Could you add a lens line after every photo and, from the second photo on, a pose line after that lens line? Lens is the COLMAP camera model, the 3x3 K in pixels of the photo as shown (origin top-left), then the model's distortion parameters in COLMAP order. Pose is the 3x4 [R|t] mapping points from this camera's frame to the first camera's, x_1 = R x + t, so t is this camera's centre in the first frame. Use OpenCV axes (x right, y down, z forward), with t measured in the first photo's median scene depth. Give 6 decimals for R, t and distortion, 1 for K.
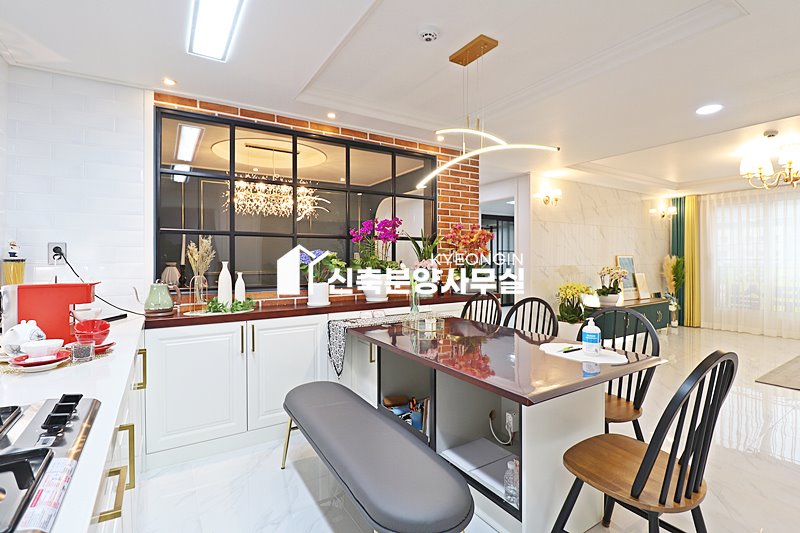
lens RADIAL K [[378.1, 0, 400.0], [0, 378.1, 266.5], [0, 0, 1]] dist [0.001546, -0.011601]
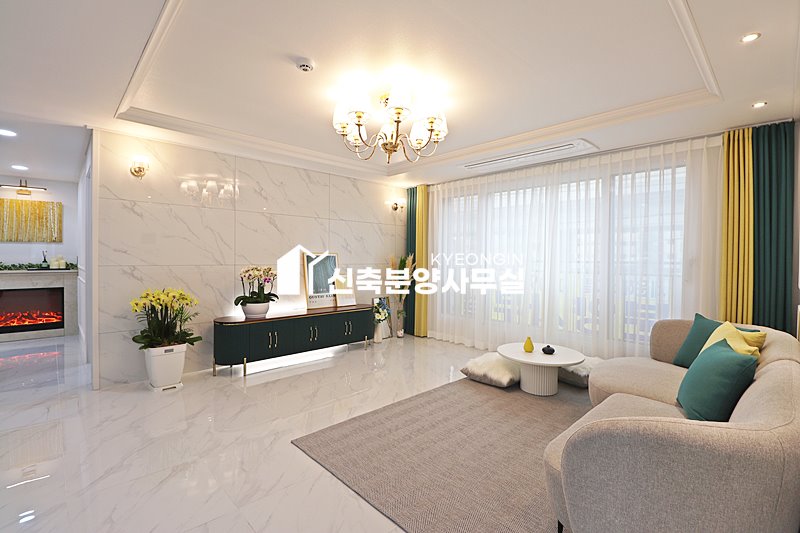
lens RADIAL K [[371.6, 0, 400.0], [0, 371.6, 266.5], [0, 0, 1]] dist [-0.003123, -0.011594]
pose [[0.980036, 0.011513, 0.198489, 0.605971], [-0.012777, 0.999905, 0.005089, -0.005932], [-0.198411, -0.007523, 0.980090, 0.184639]]
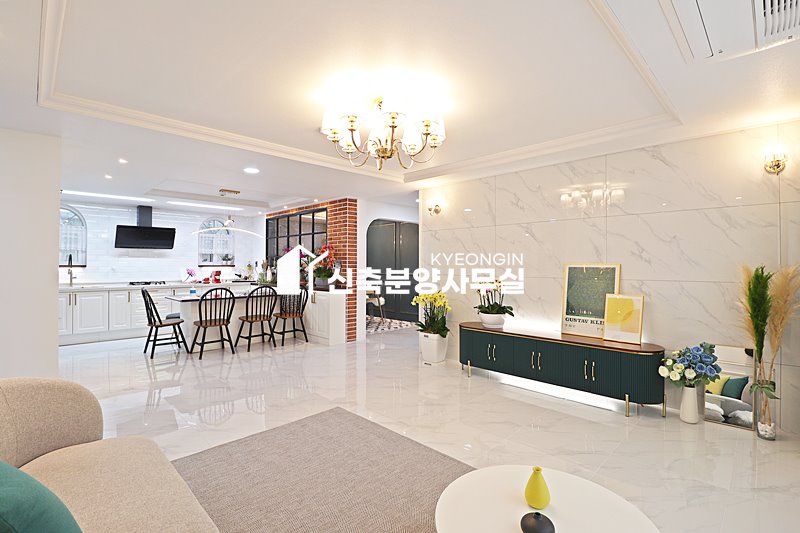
lens RADIAL K [[371.6, 0, 400.0], [0, 371.6, 266.5], [0, 0, 1]] dist [-0.003123, -0.011594]
pose [[0.226906, 0.008399, -0.973880, 1.116272], [-0.024506, 0.999695, 0.002912, -0.019089], [0.973608, 0.023205, 0.227043, 0.565217]]
